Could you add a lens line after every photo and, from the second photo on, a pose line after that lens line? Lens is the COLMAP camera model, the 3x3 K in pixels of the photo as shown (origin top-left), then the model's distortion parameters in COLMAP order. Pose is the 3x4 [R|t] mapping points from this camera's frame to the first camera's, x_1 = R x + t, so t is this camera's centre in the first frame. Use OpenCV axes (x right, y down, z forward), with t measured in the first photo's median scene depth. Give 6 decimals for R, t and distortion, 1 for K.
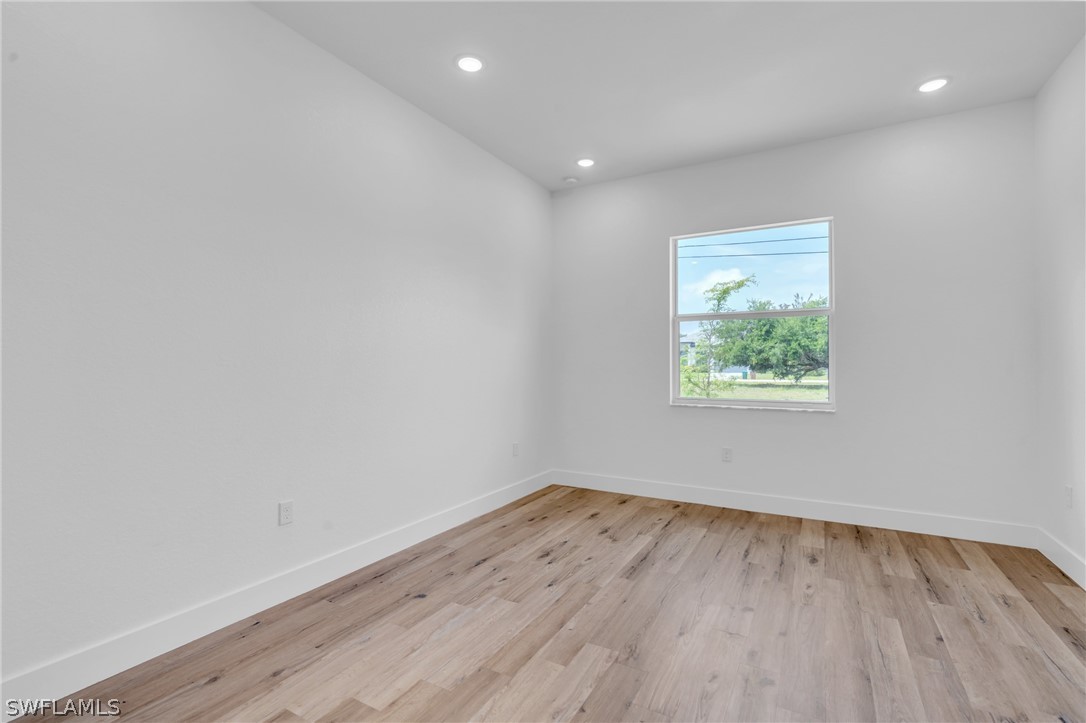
lens RADIAL K [[495.3, 0, 543.0], [0, 495.3, 361.5], [0, 0, 1]] dist [0.002550, 0.000435]
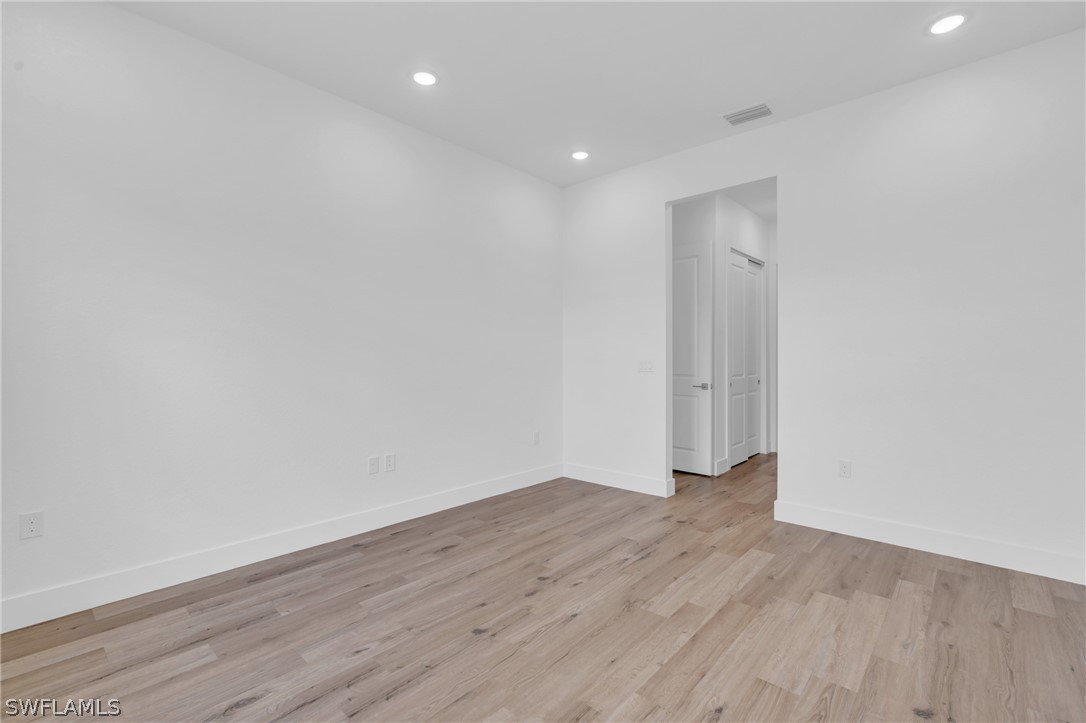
lens RADIAL K [[495.3, 0, 543.0], [0, 495.3, 361.5], [0, 0, 1]] dist [0.002550, 0.000435]
pose [[-0.977133, -0.001399, 0.212626, 0.115585], [-0.001318, 0.999999, 0.000520, 0.011279], [-0.212626, 0.000228, -0.977134, 1.932859]]
